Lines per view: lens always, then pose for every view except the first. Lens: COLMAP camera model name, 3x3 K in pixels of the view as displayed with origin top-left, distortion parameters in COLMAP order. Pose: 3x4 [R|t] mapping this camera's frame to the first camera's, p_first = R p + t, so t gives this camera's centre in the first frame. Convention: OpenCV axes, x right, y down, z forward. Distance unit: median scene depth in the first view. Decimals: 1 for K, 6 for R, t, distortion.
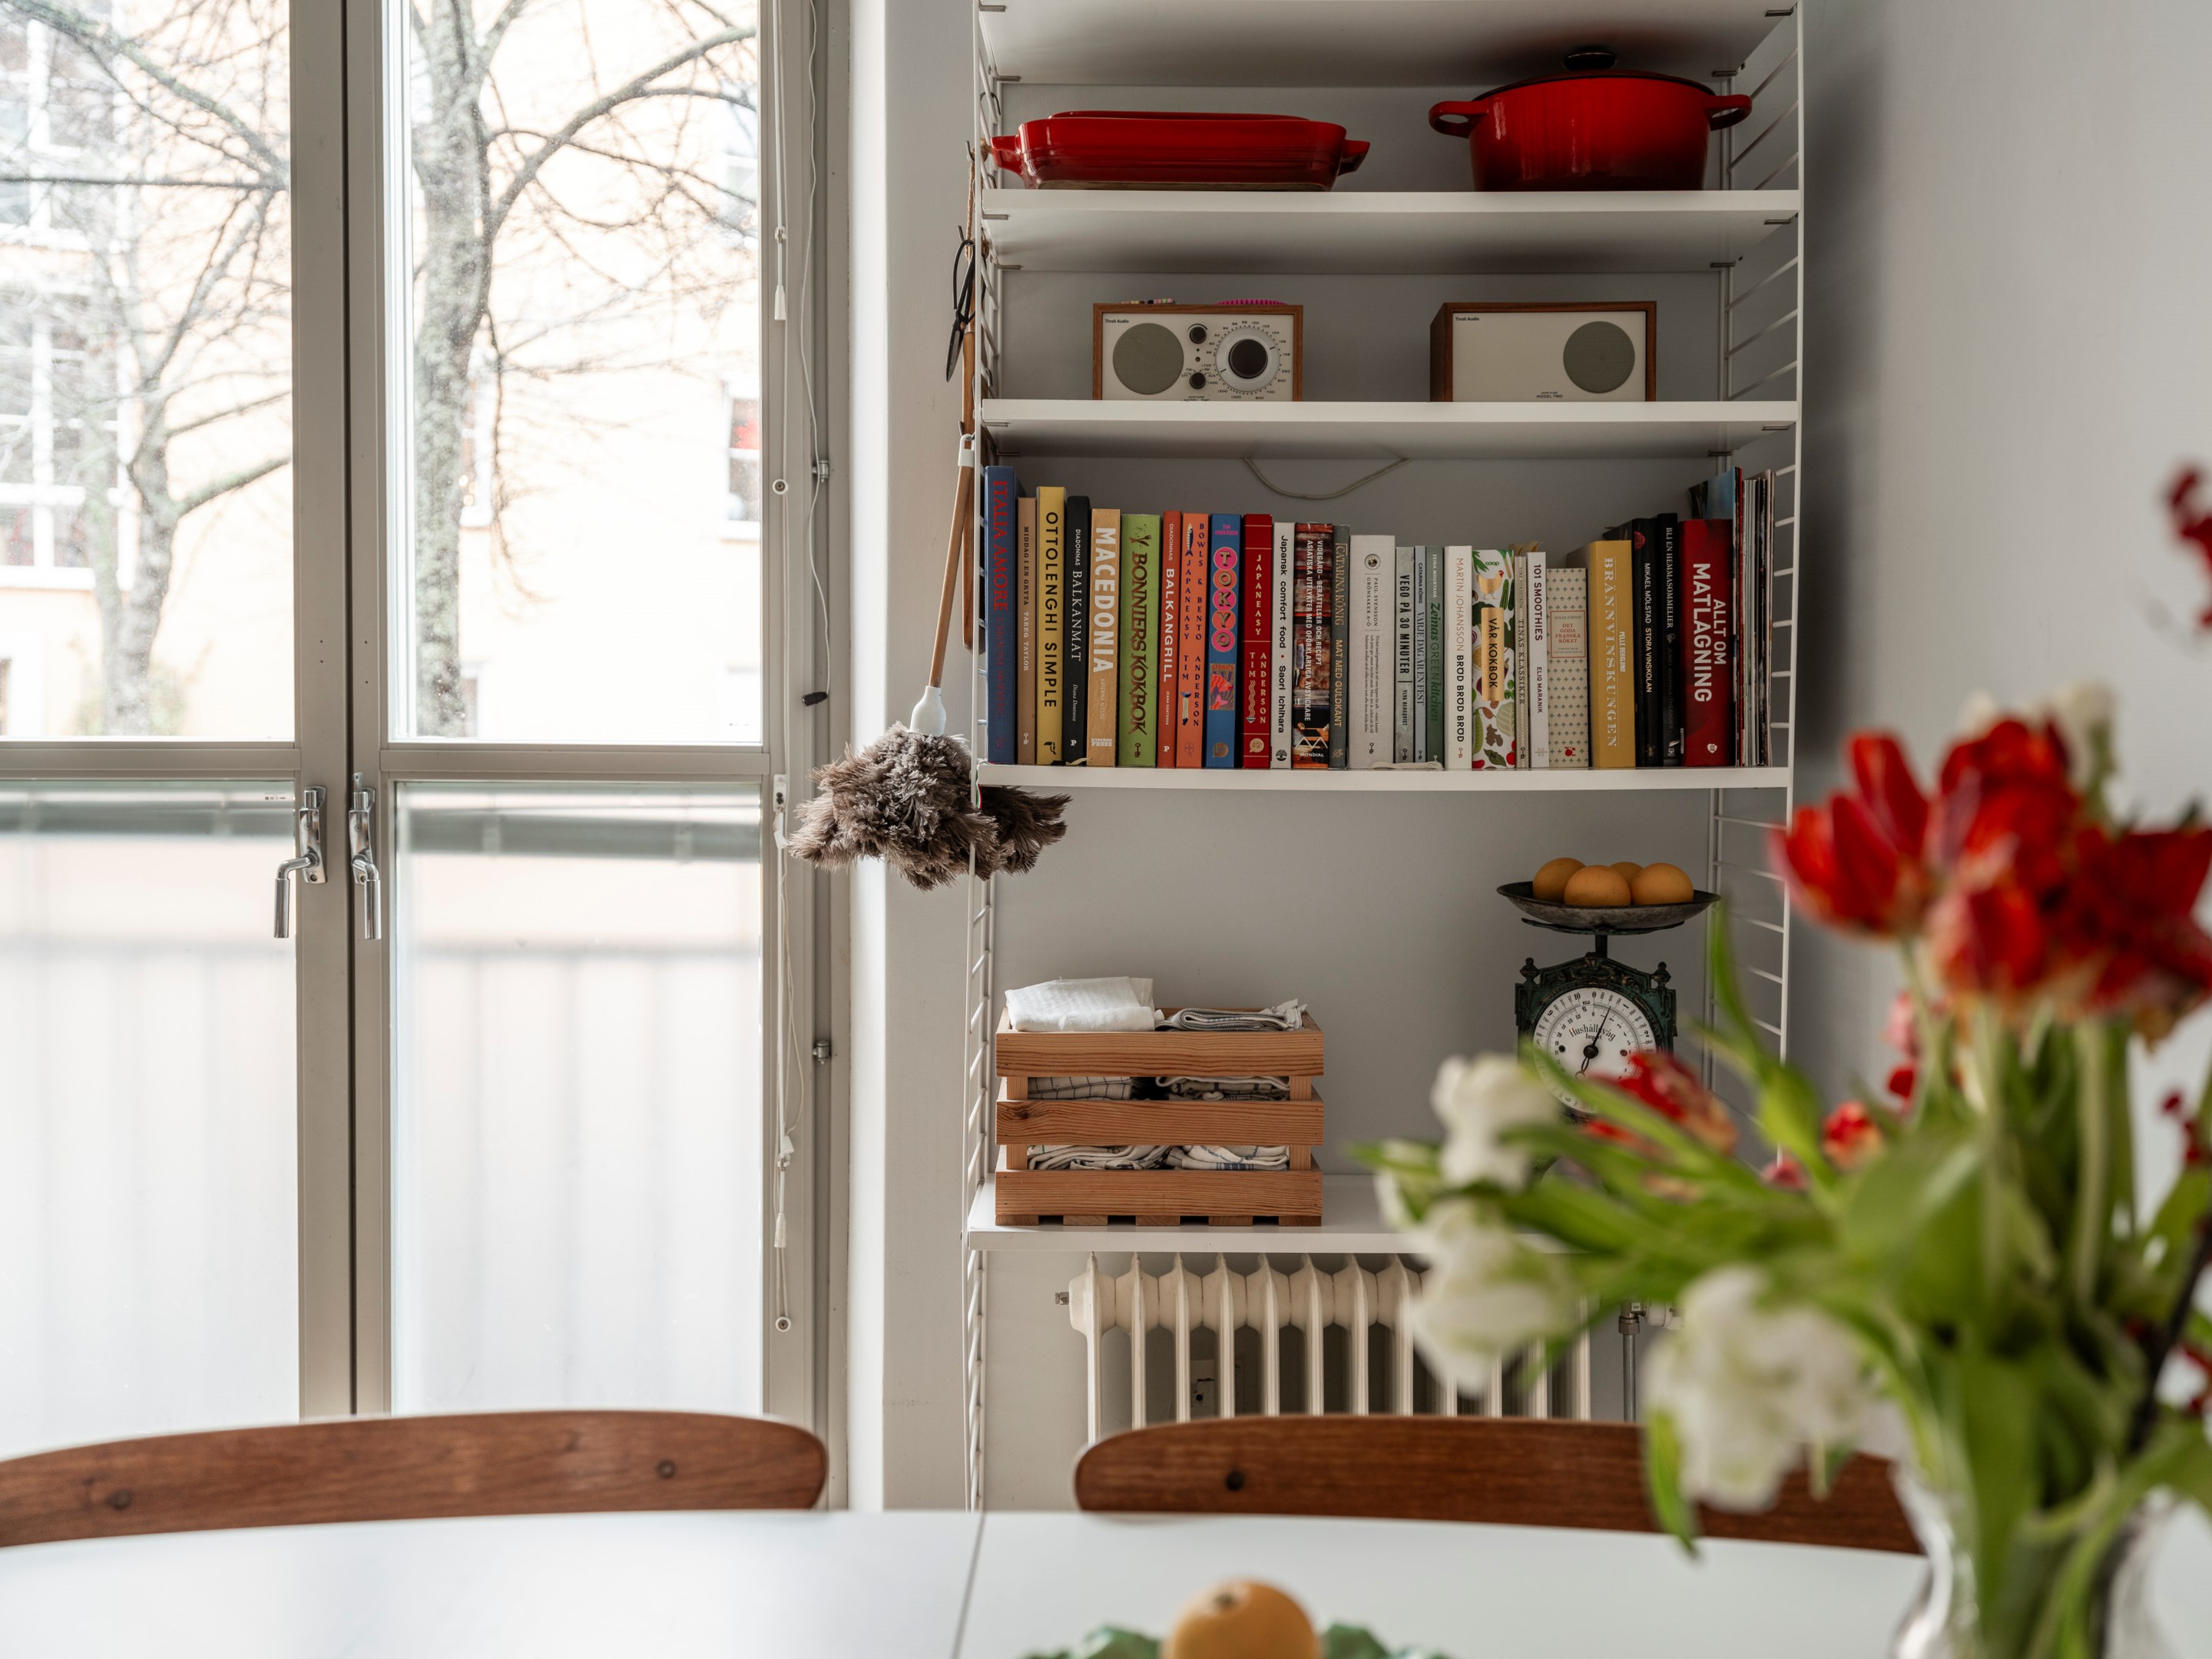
lens RADIAL K [[2327.3, 0, 1105.4], [0, 2327.3, 796.0], [0, 0, 1]] dist [-0.005859, -0.000493]
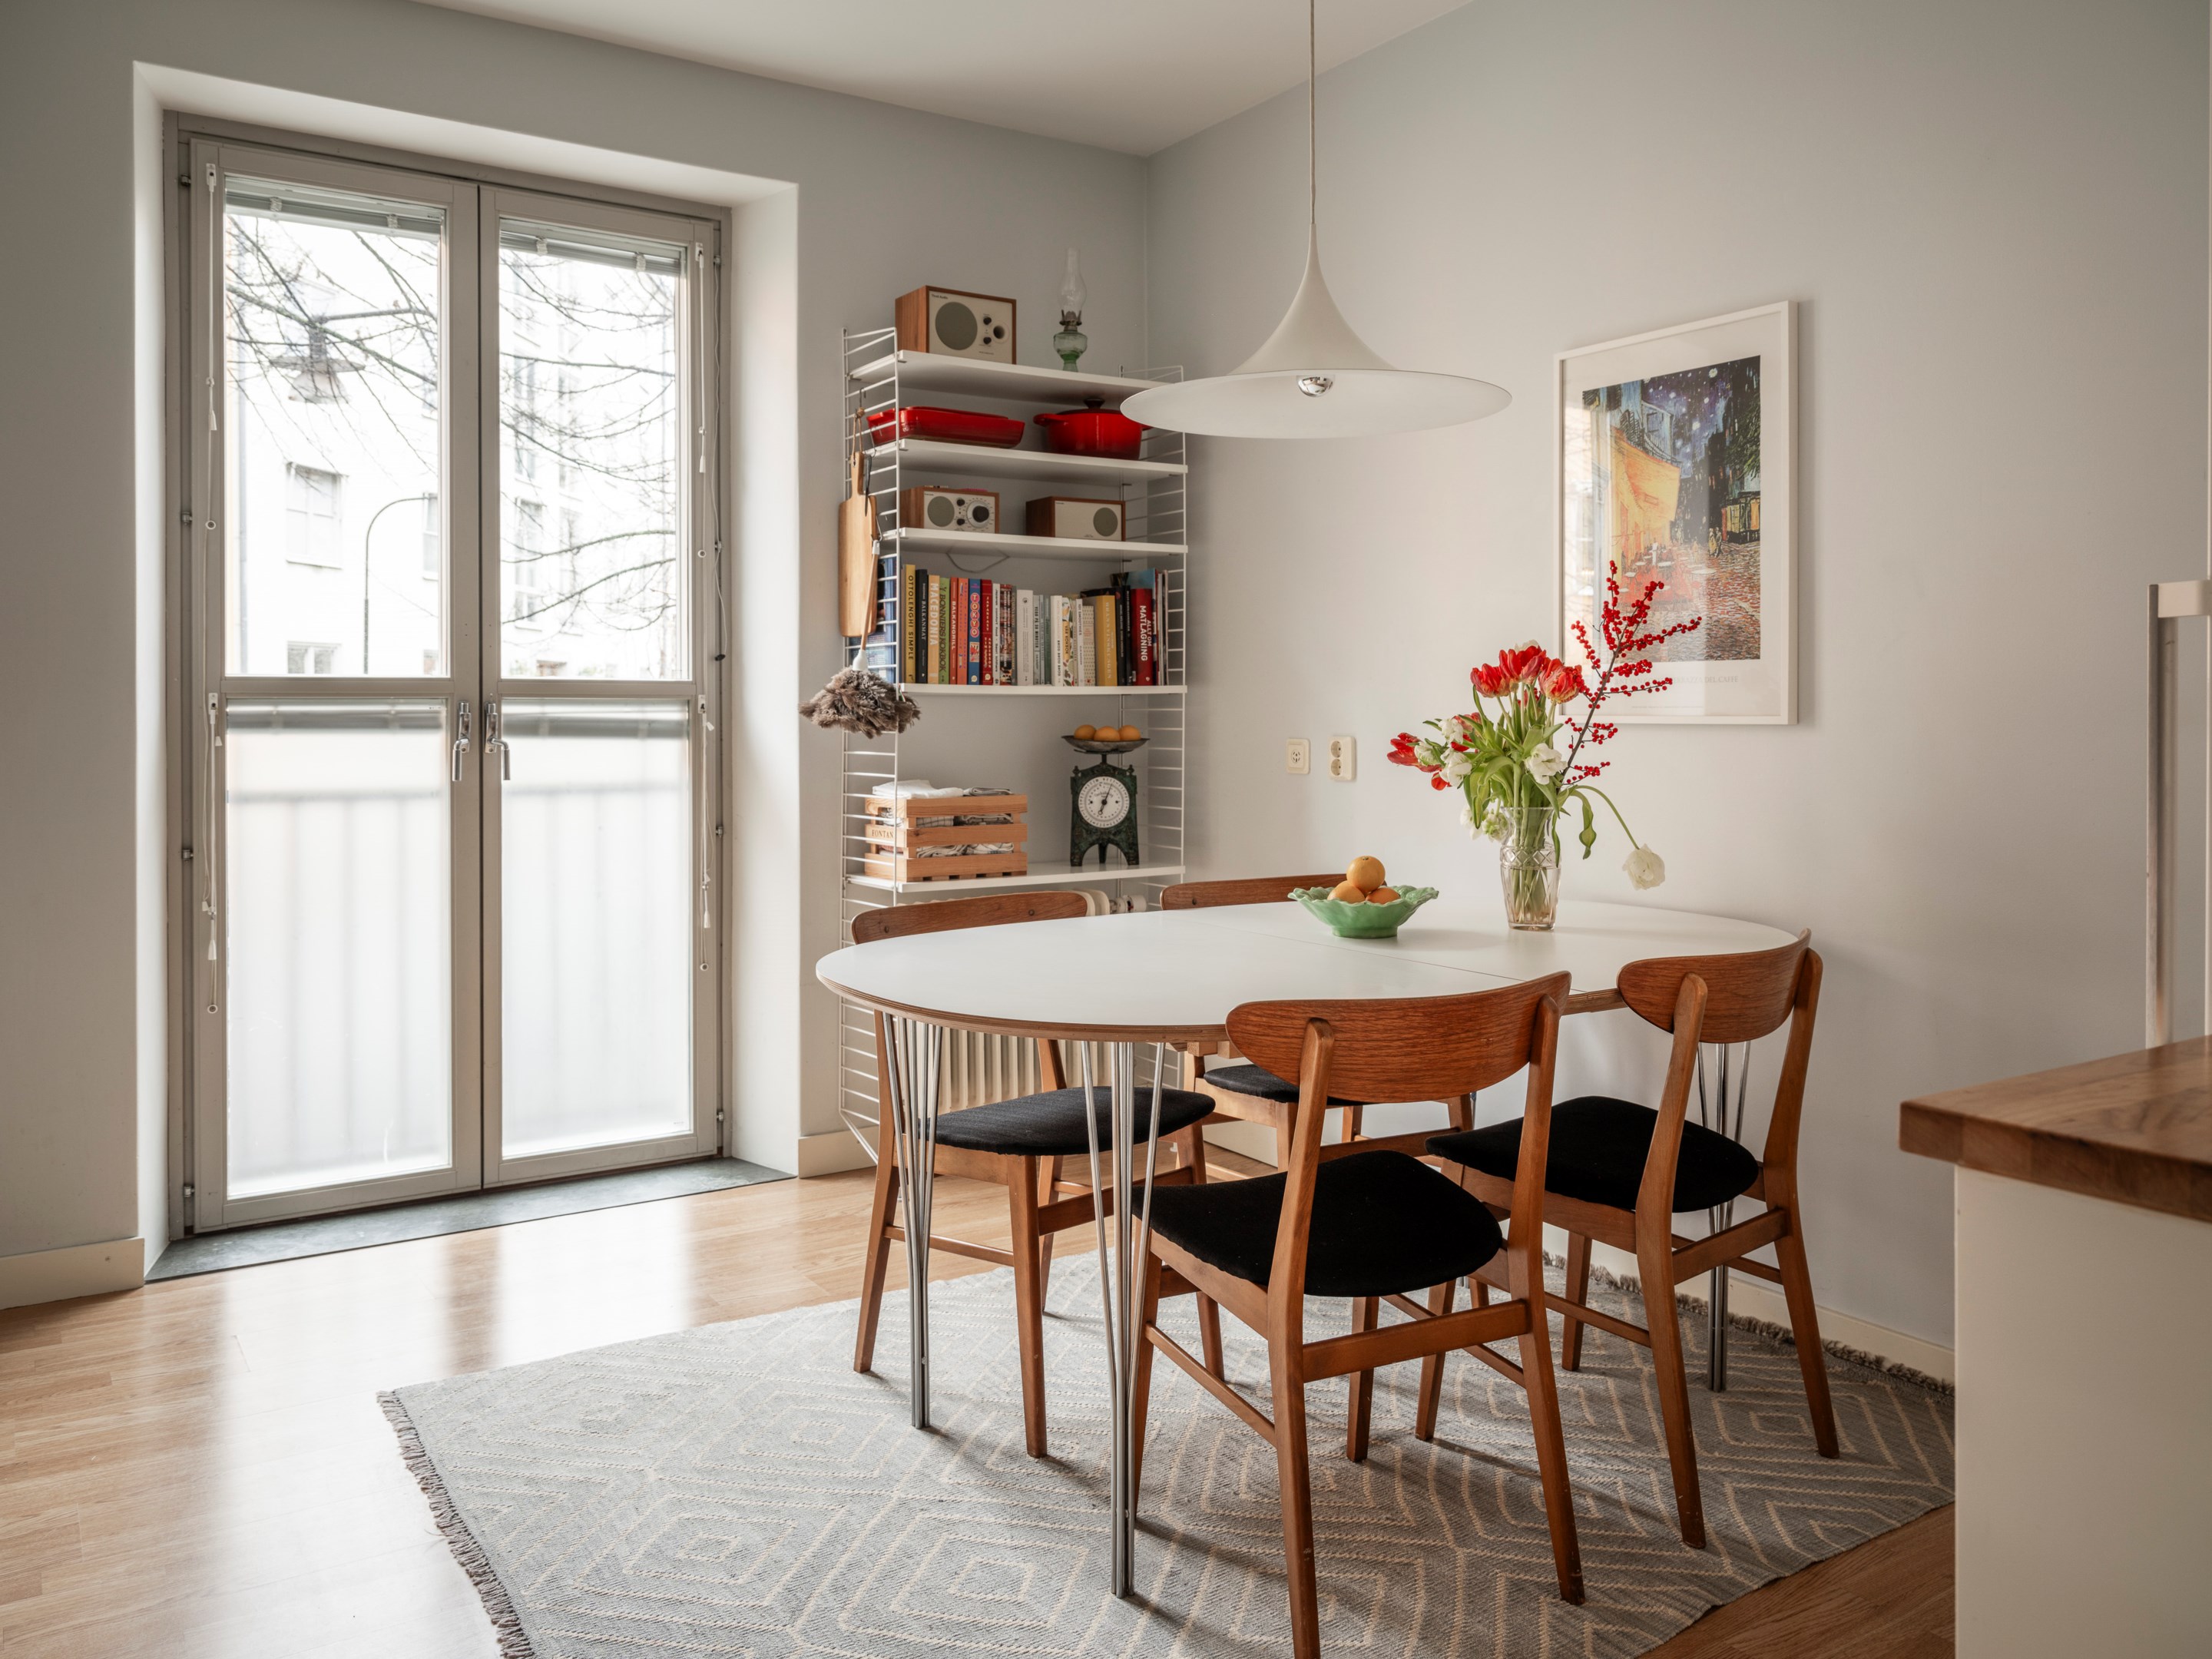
lens RADIAL K [[1668.5, 0, 1102.3], [0, 1668.5, 720.7], [0, 0, 1]] dist [0.001210, 0.002132]
pose [[0.836290, -0.008733, 0.548218, -0.765872], [0.022648, 0.999570, -0.018625, 0.056794], [-0.547820, 0.027992, 0.836128, -0.481972]]
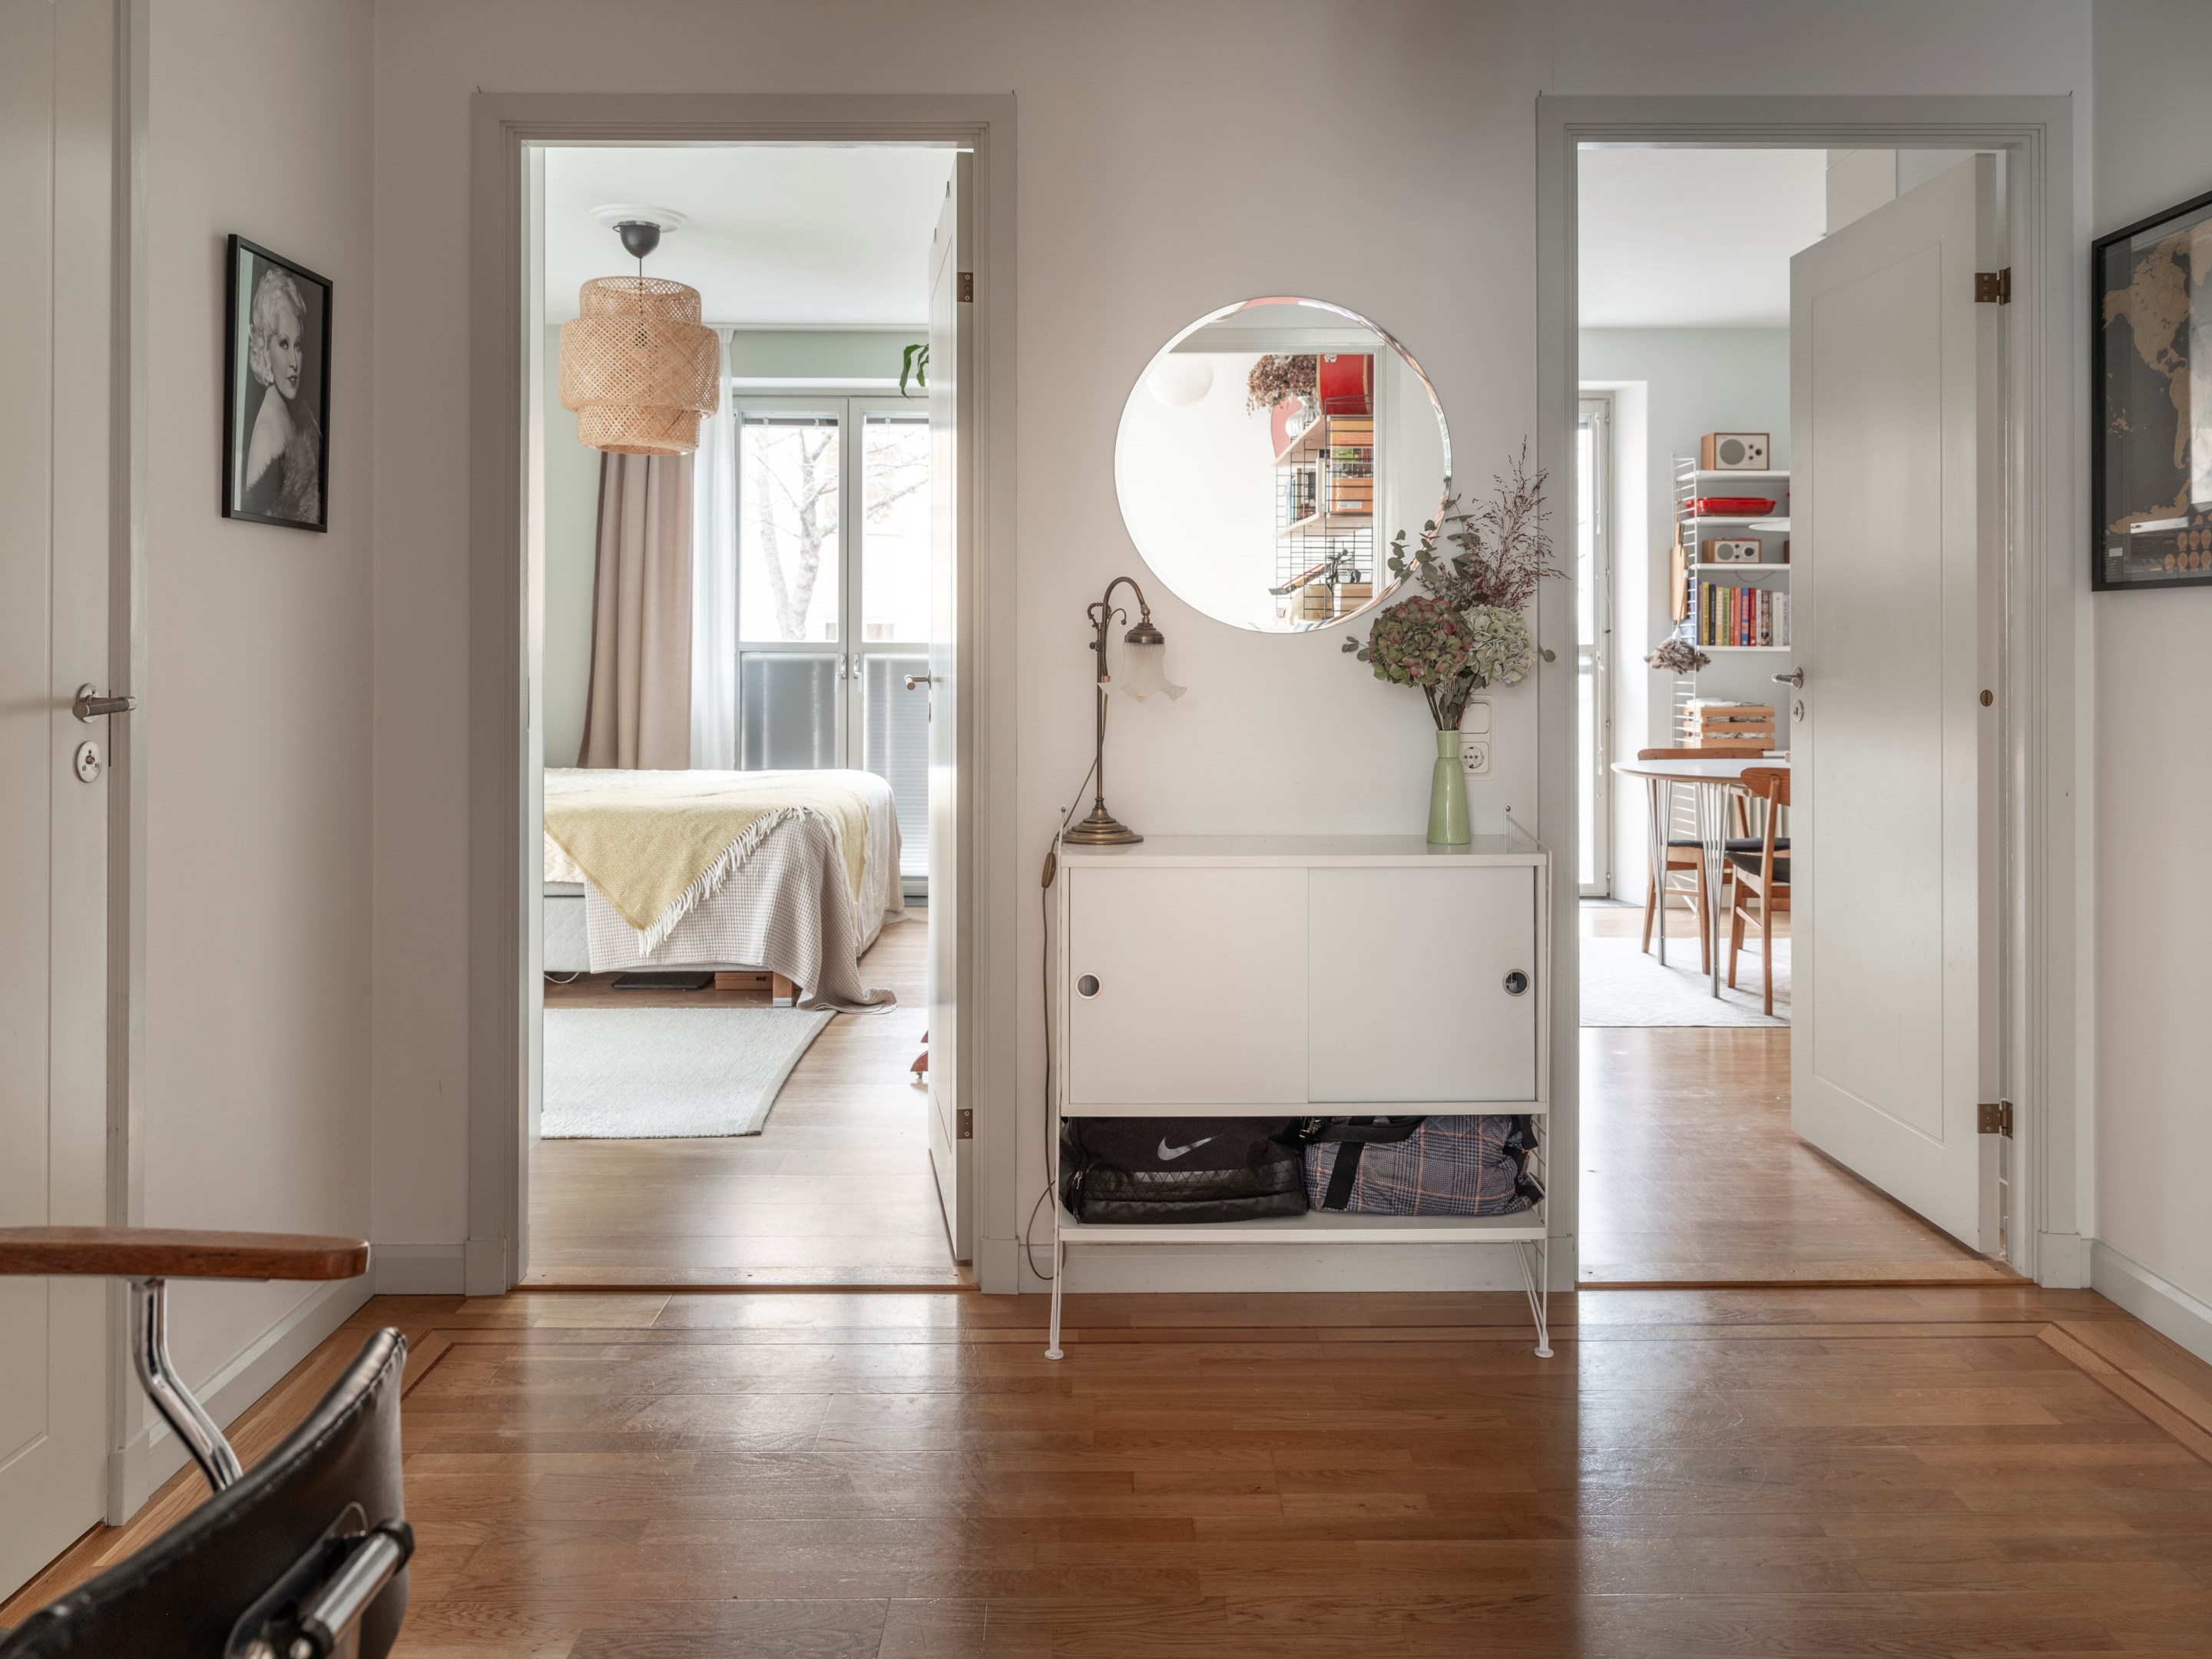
lens RADIAL K [[1647.4, 0, 1142.3], [0, 1647.4, 638.8], [0, 0, 1]] dist [-0.002656, 0.000066]
pose [[0.999939, -0.002888, 0.010695, -1.090977], [0.003332, 0.999126, -0.041671, 0.095837], [-0.010565, 0.041704, 0.999074, -2.019118]]
